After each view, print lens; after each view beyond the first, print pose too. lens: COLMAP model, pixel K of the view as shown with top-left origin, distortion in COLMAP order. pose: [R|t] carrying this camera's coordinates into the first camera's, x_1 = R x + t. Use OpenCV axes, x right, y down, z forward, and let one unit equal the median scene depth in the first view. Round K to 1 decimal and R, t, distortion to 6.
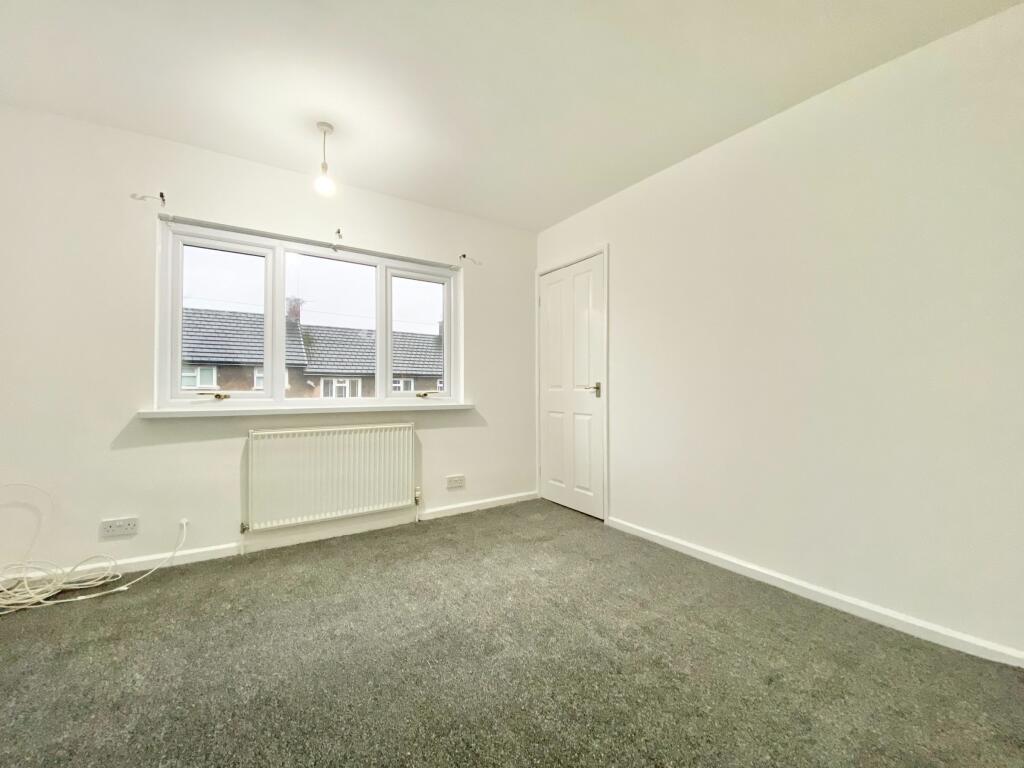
lens RADIAL K [[414.5, 0, 512.0], [0, 414.5, 384.0], [0, 0, 1]] dist [0.000285, -0.016303]
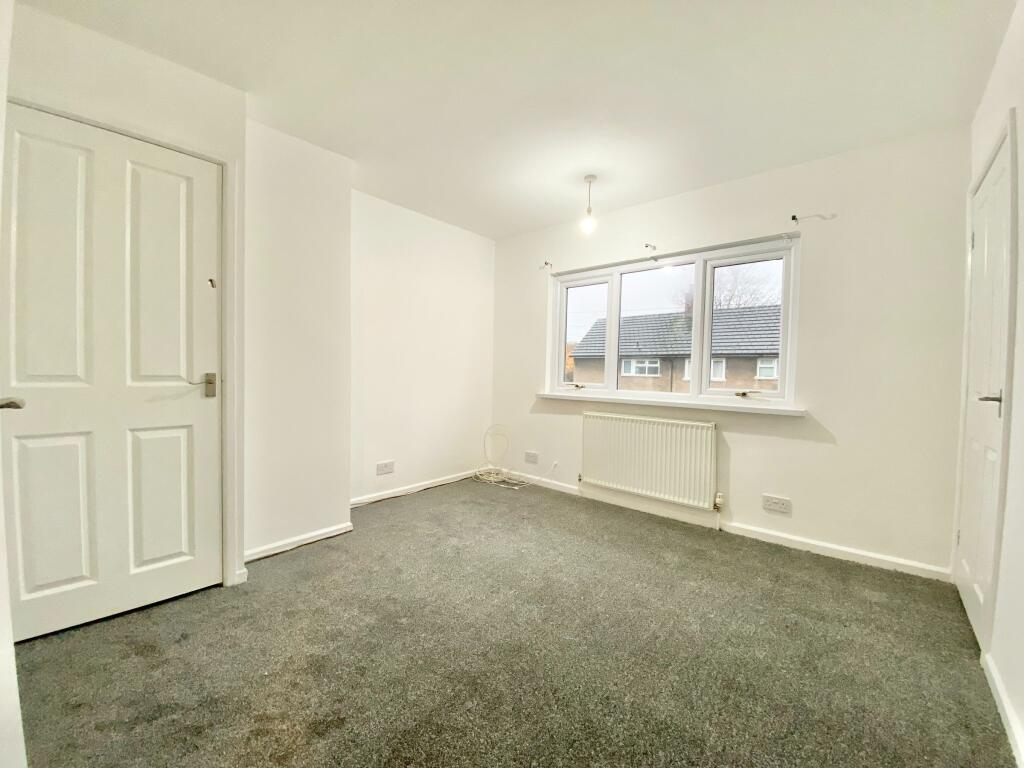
lens RADIAL K [[414.5, 0, 512.0], [0, 414.5, 384.0], [0, 0, 1]] dist [0.000285, -0.016303]
pose [[0.257134, 0.038415, -0.965612, 0.580498], [-0.006977, 0.999257, 0.037896, -0.028873], [0.966351, -0.003007, 0.257211, 0.341452]]
